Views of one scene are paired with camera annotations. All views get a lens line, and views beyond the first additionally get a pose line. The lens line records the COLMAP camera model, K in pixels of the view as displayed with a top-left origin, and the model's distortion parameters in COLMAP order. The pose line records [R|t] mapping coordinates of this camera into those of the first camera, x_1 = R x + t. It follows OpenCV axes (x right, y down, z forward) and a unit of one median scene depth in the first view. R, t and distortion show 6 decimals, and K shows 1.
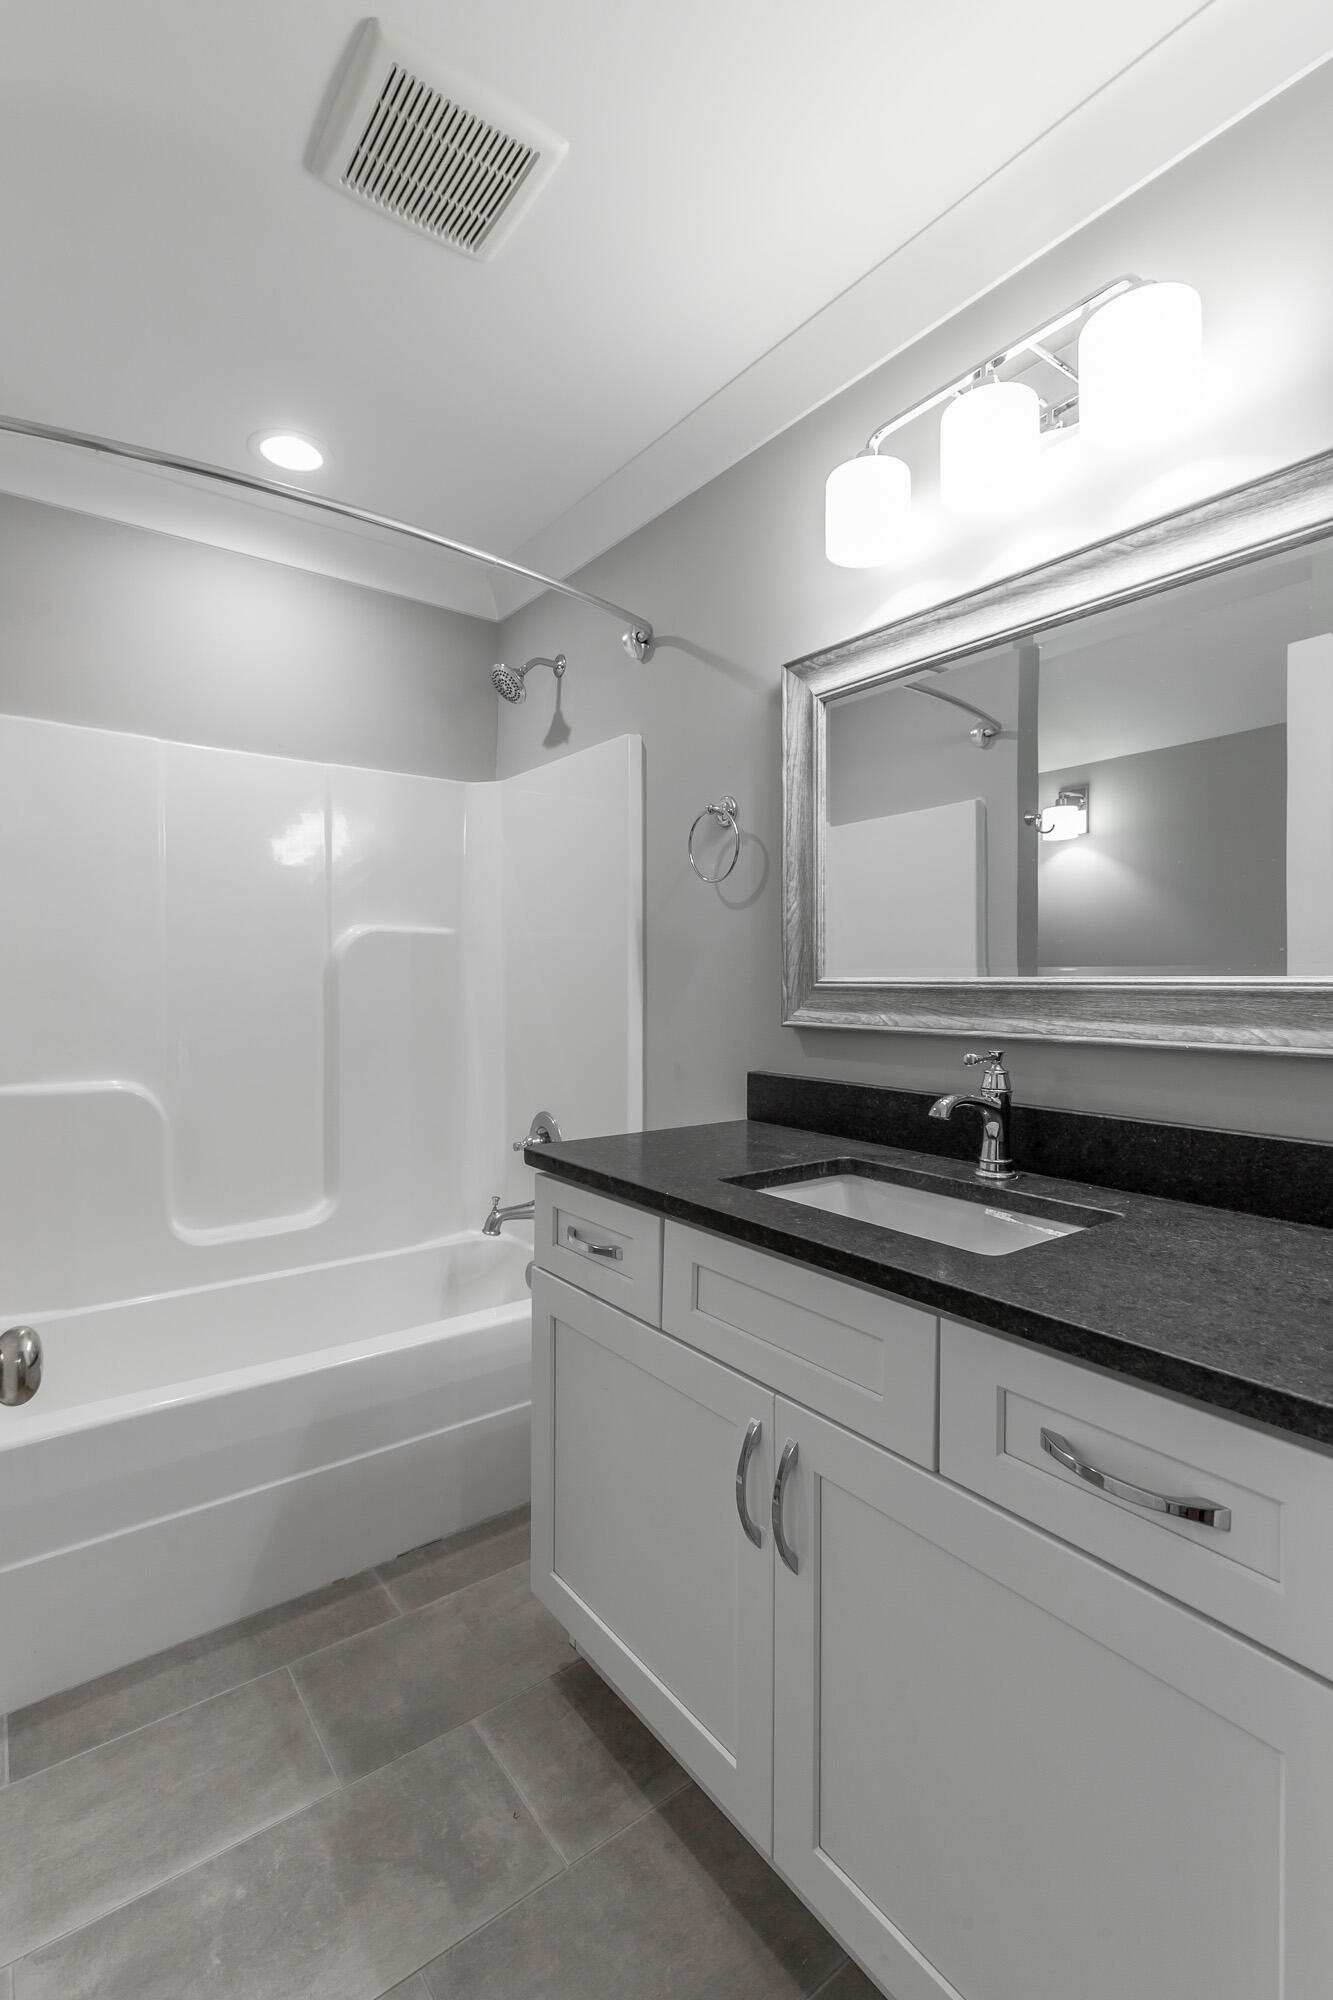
lens RADIAL K [[902.6, 0, 661.3], [0, 902.6, 992.5], [0, 0, 1]] dist [-0.000218, 0.000635]
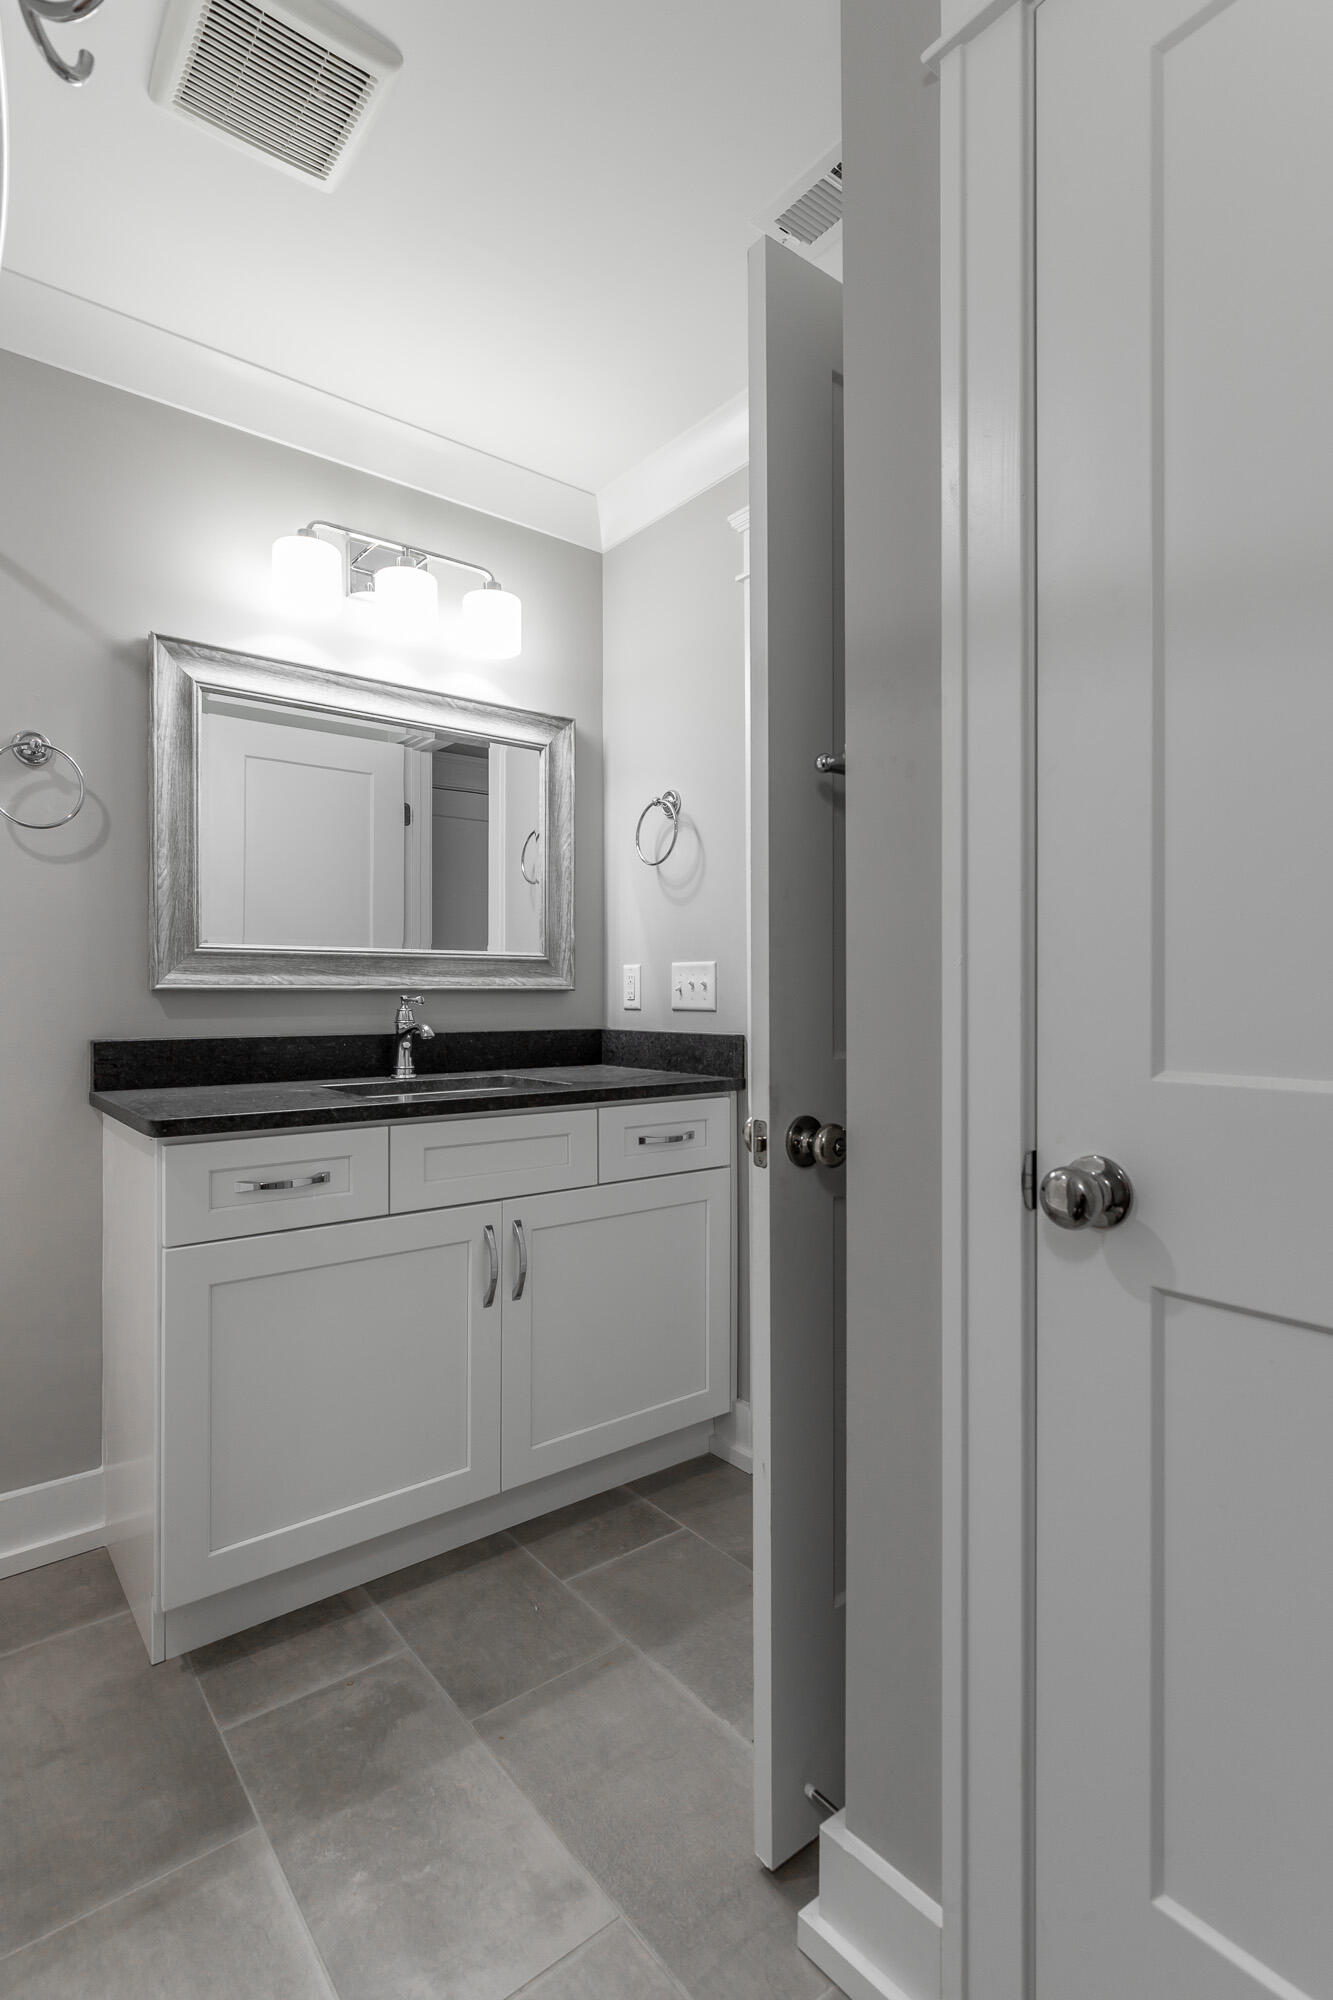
lens RADIAL K [[974.6, 0, 666.5], [0, 974.6, 1000.0], [0, 0, 1]] dist [-0.000461, -0.000587]
pose [[-0.033098, -0.015749, 0.999328, -1.162471], [0.008665, 0.999834, 0.016044, 0.043419], [-0.999415, 0.009190, -0.032956, 0.546608]]
